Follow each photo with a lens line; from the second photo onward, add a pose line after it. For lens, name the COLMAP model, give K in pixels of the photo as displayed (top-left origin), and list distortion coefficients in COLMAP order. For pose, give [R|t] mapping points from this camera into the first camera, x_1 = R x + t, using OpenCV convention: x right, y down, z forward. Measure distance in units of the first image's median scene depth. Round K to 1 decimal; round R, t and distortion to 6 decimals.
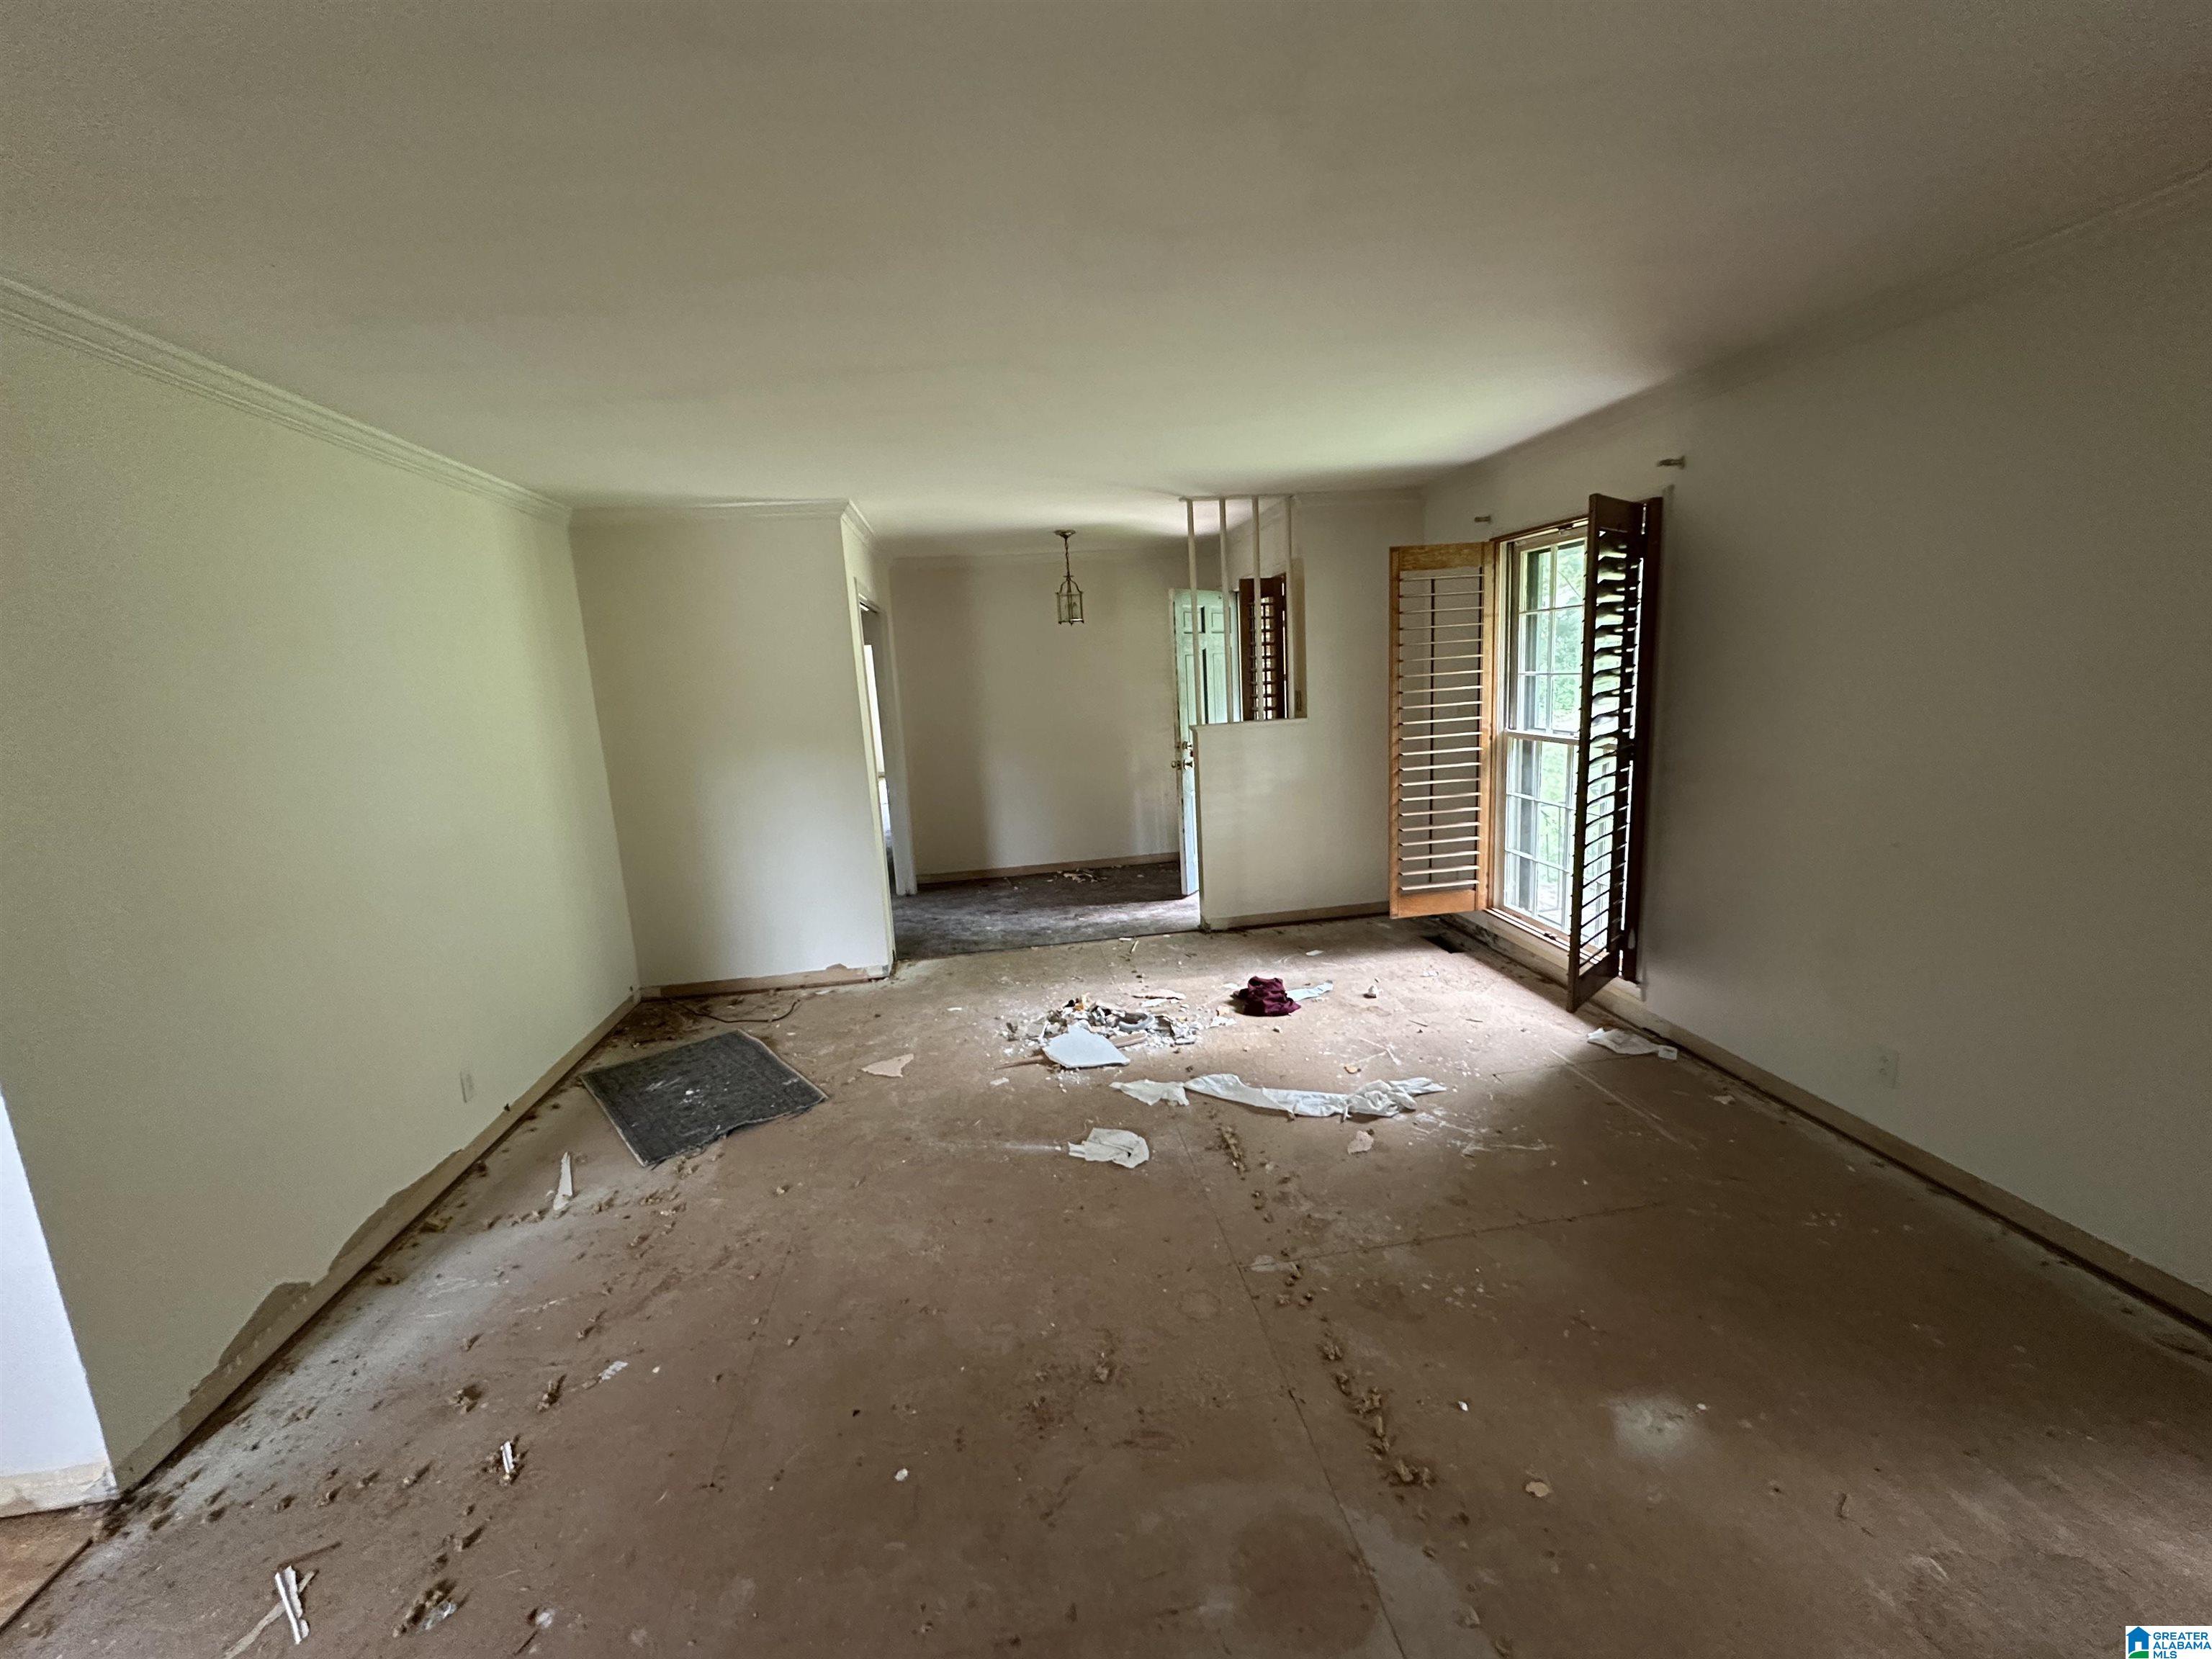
lens RADIAL K [[880.0, 0, 1101.8], [0, 880.0, 832.7], [0, 0, 1]] dist [-0.007702, 0.002799]
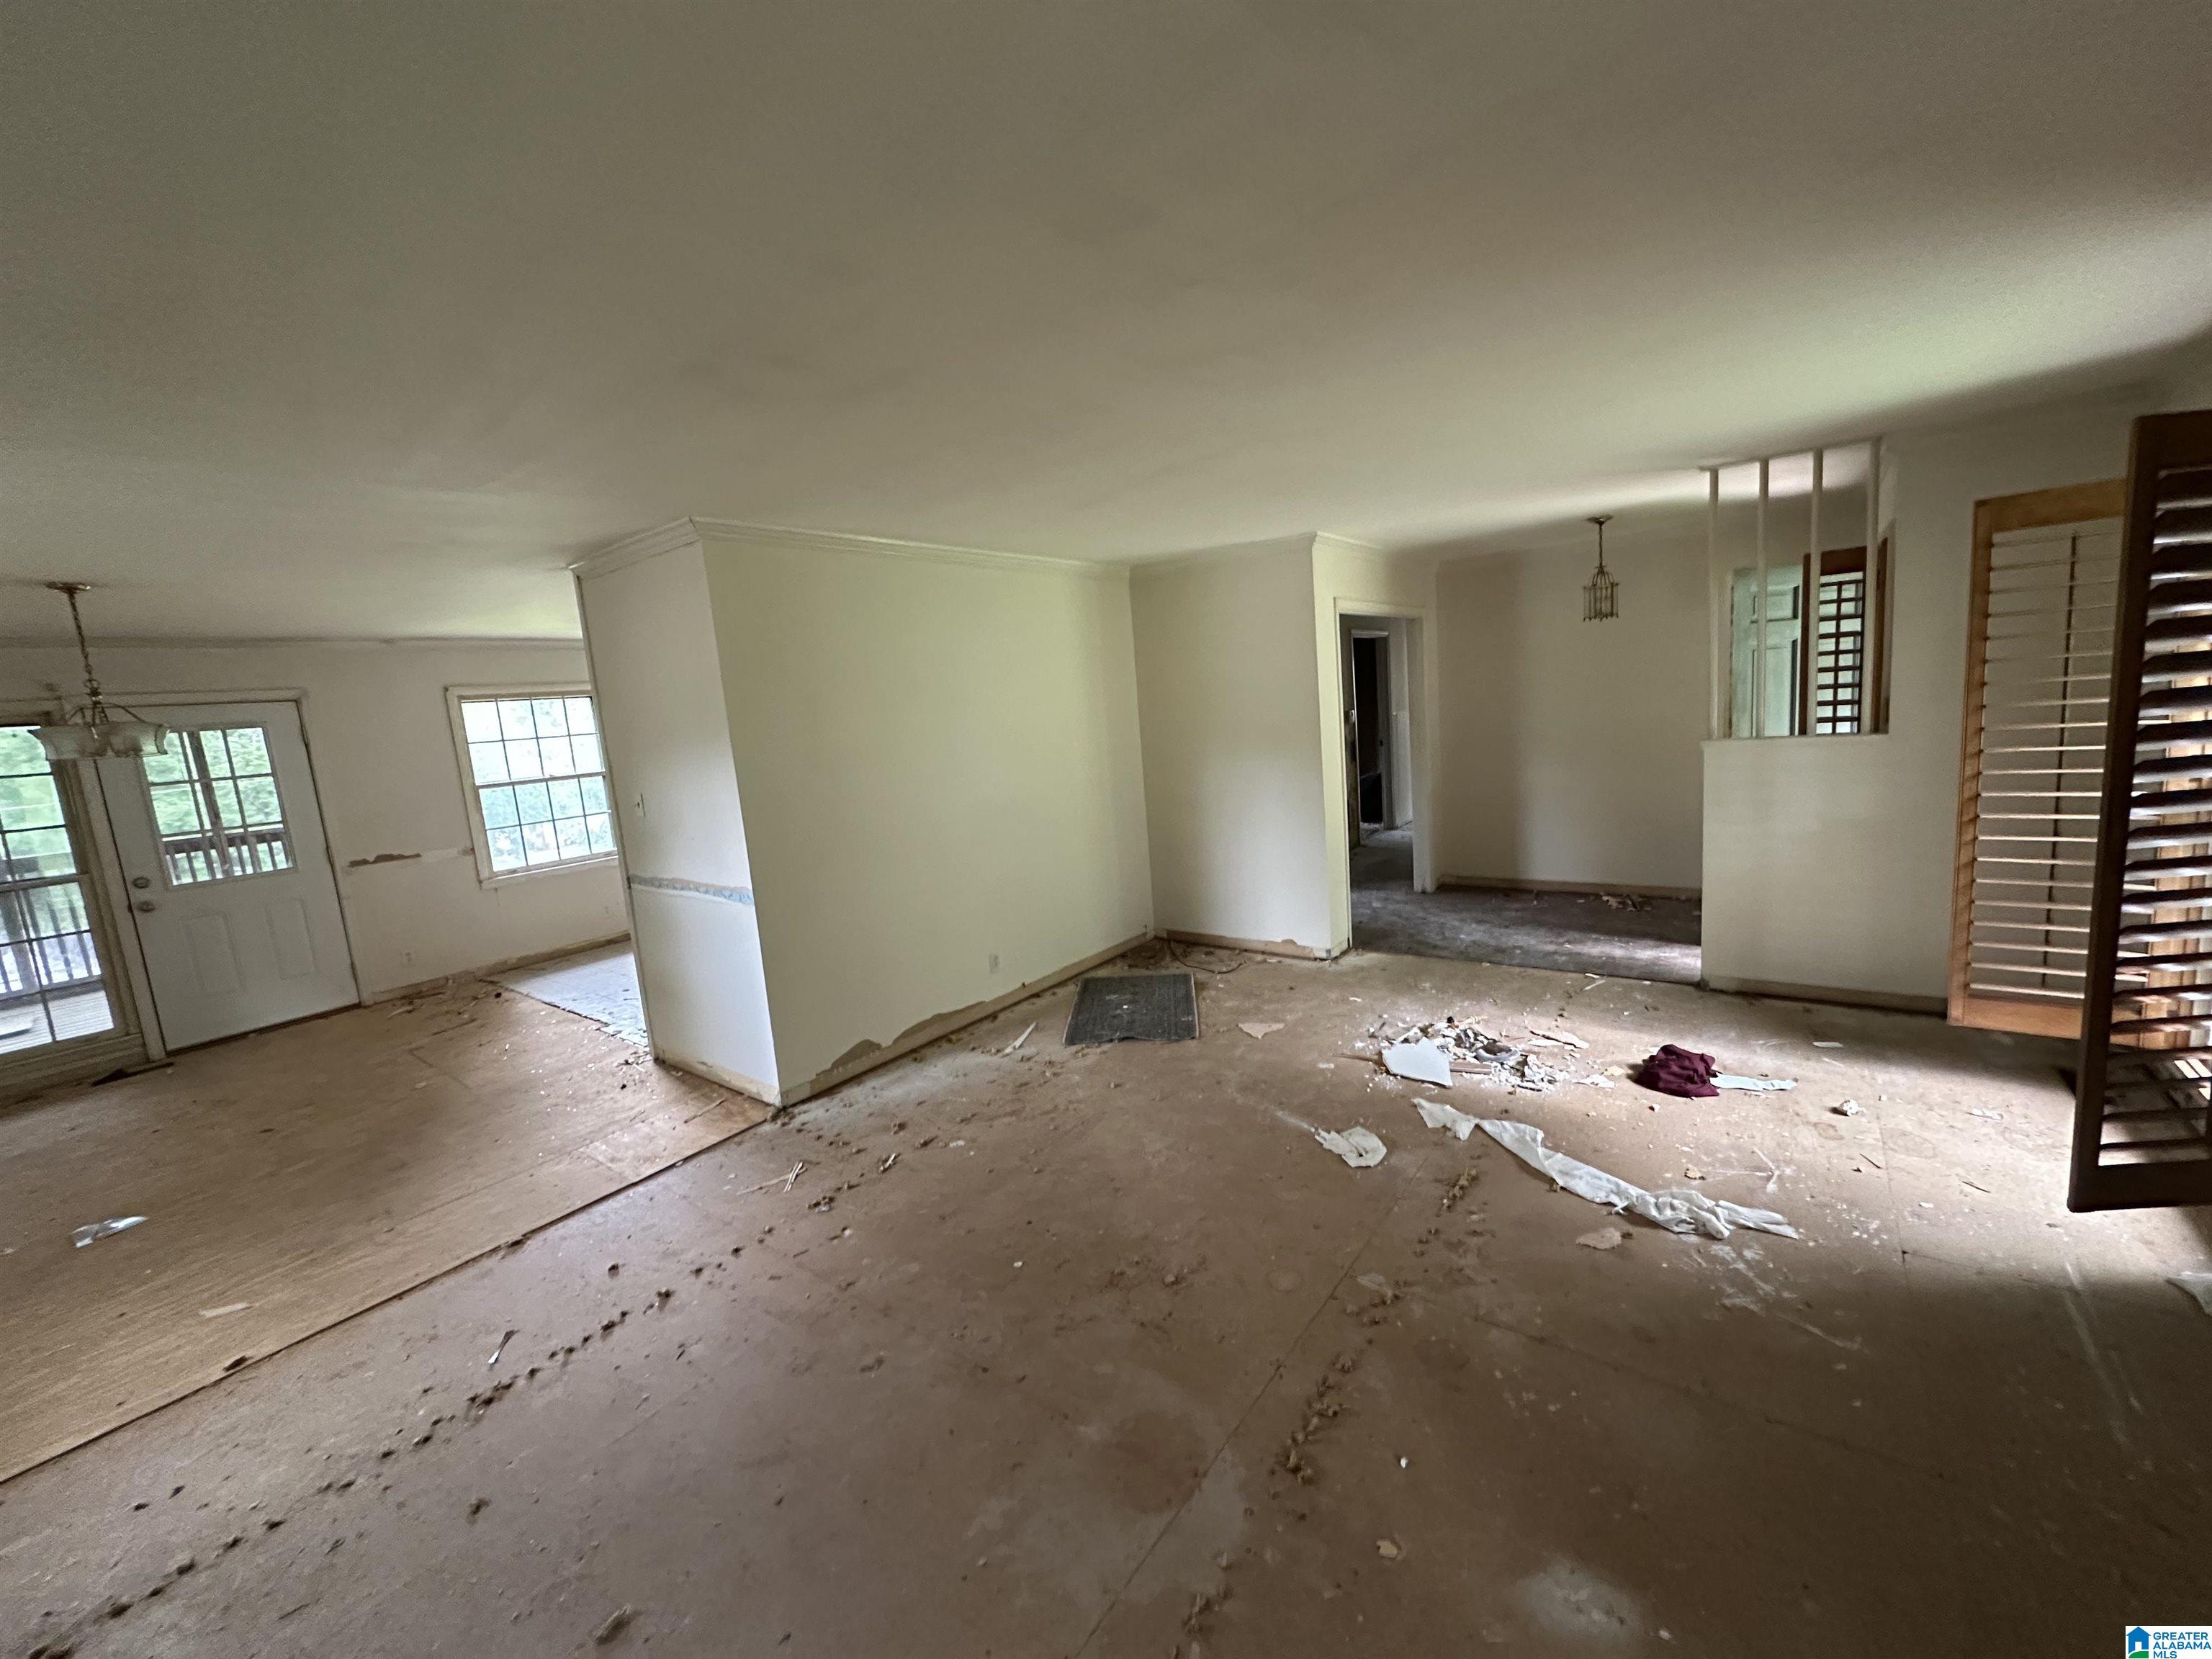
lens RADIAL K [[881.4, 0, 1106.0], [0, 881.4, 829.5], [0, 0, 1]] dist [-0.000847, 0.000081]
pose [[0.704299, 0.103416, -0.702330, 0.385420], [-0.091321, 0.994311, 0.054832, -0.040309], [0.704005, 0.025520, 0.709737, 0.016354]]
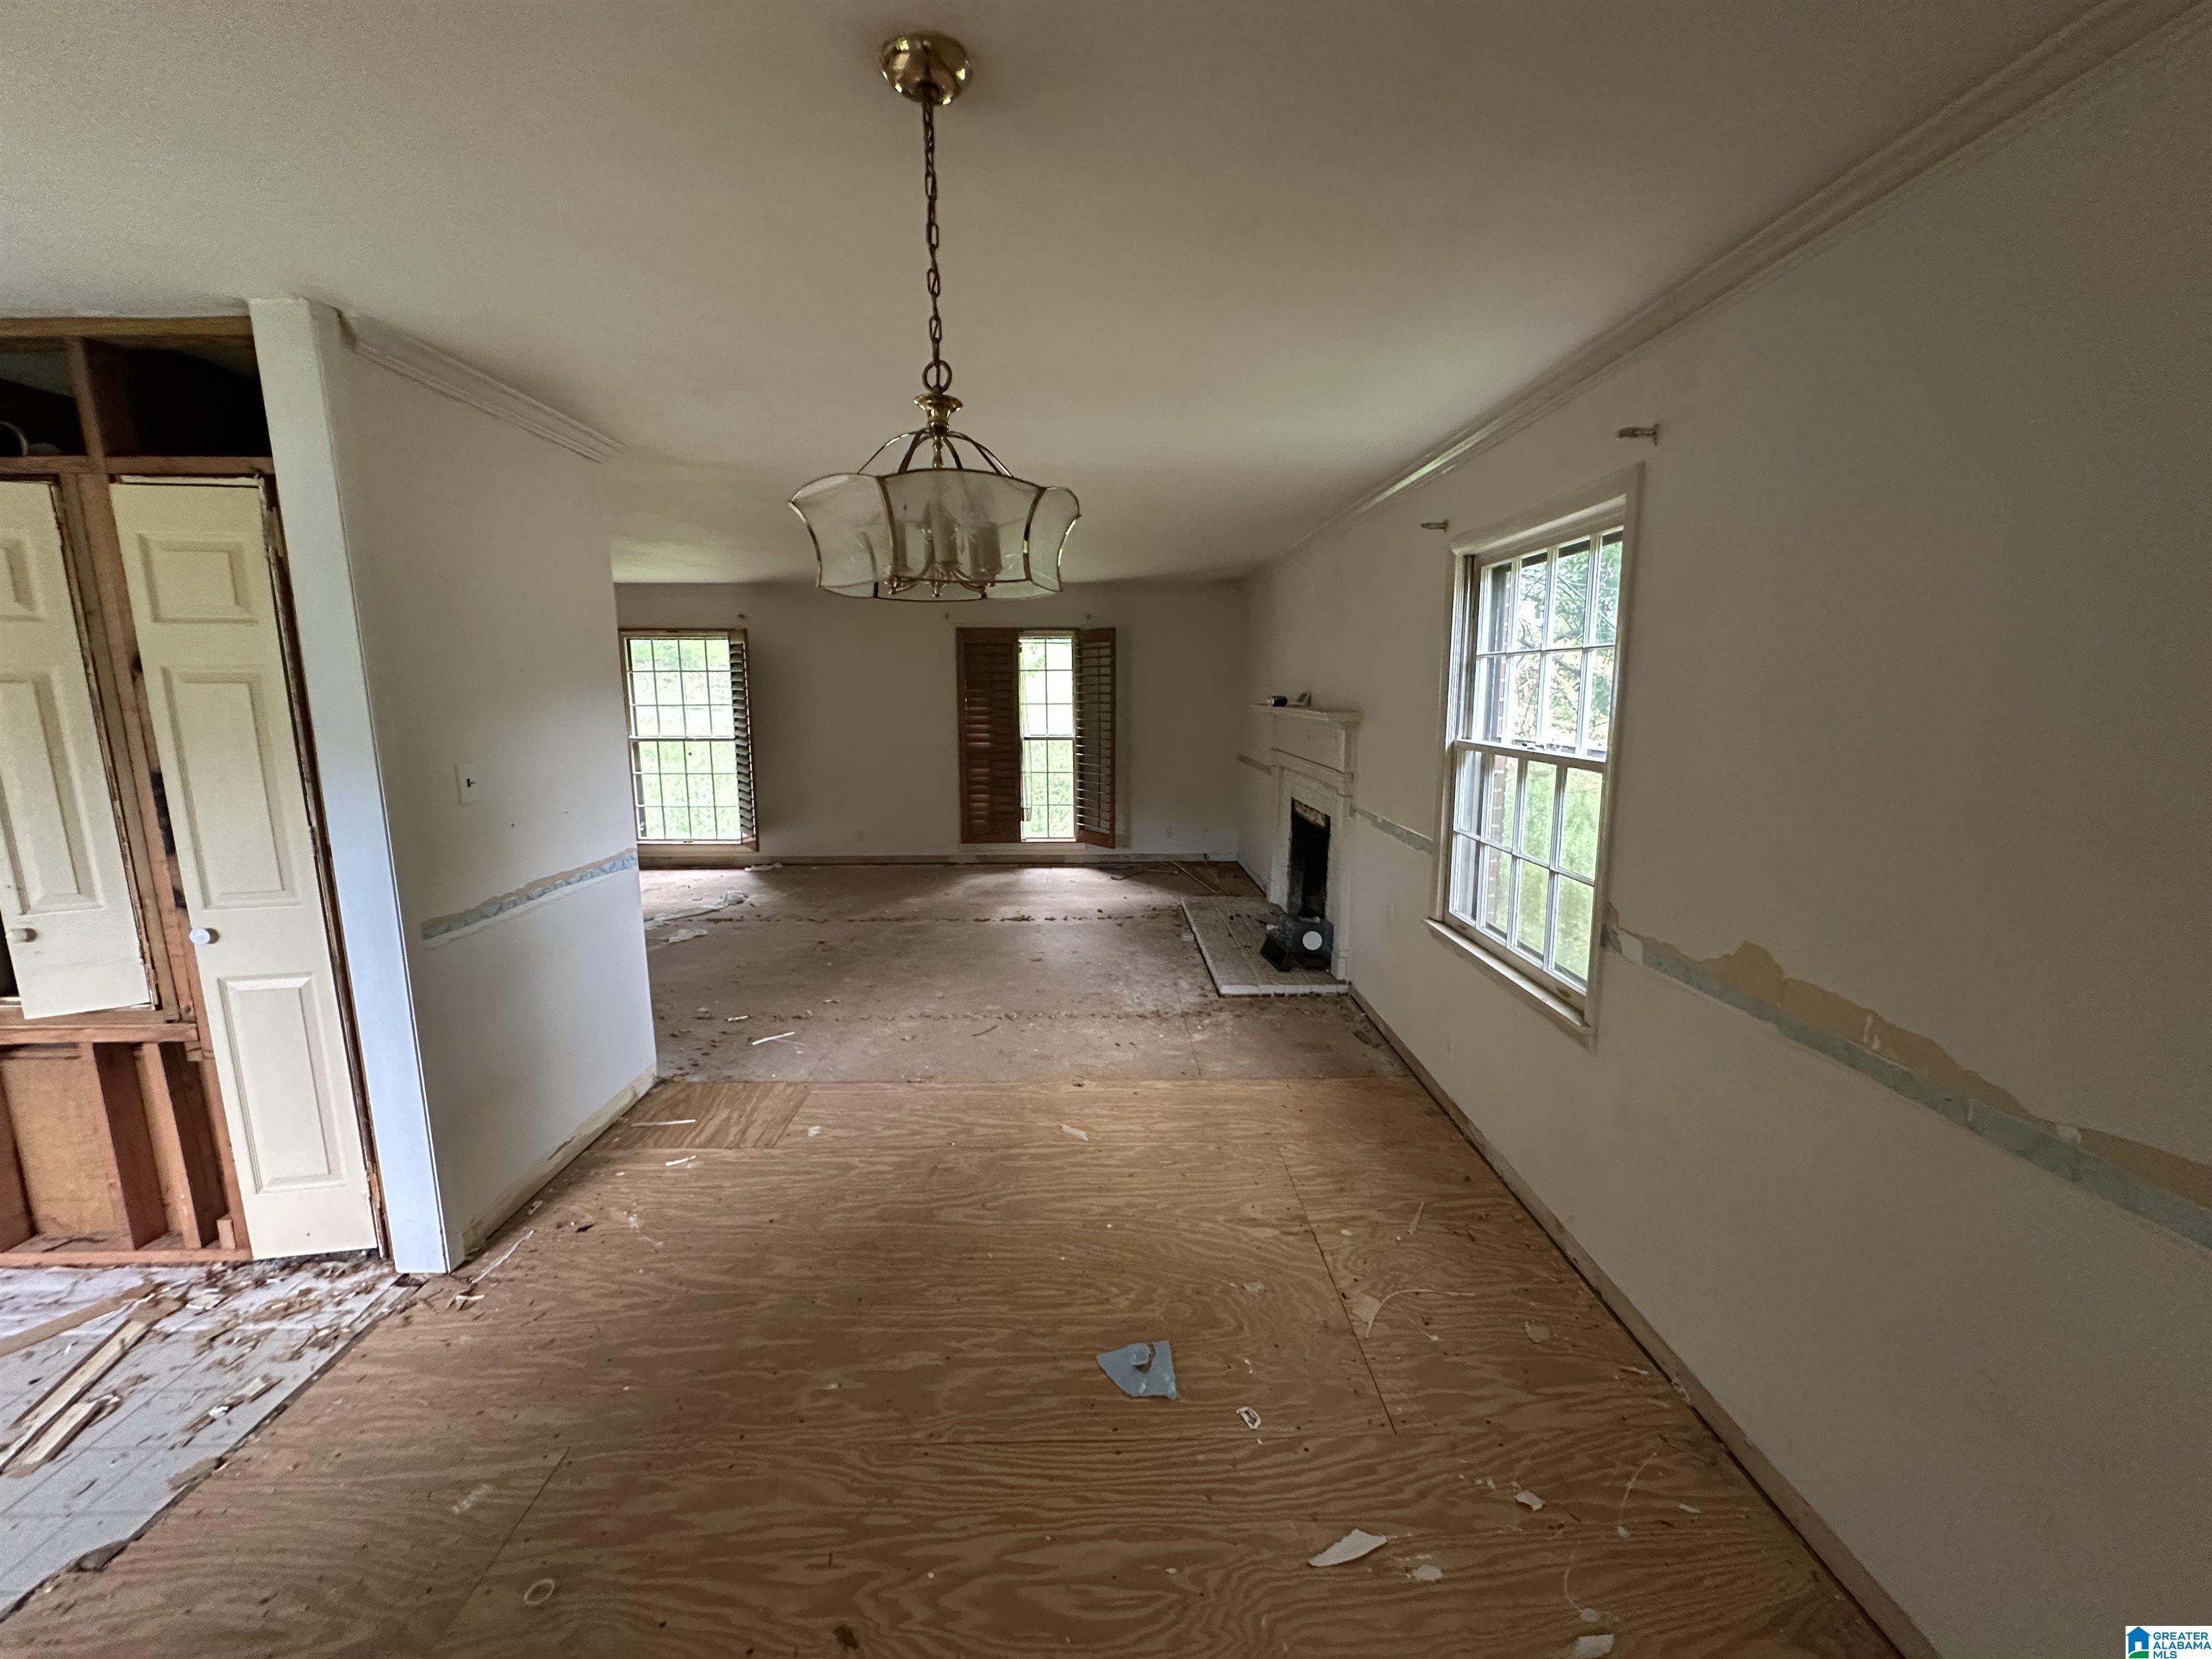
lens RADIAL K [[880.3, 0, 1104.1], [0, 880.3, 826.5], [0, 0, 1]] dist [-0.003322, 0.000473]
pose [[0.118792, -0.100987, 0.987770, -1.337122], [0.181585, 0.980247, 0.078379, 0.104444], [-0.976174, 0.170053, 0.134783, -0.156985]]
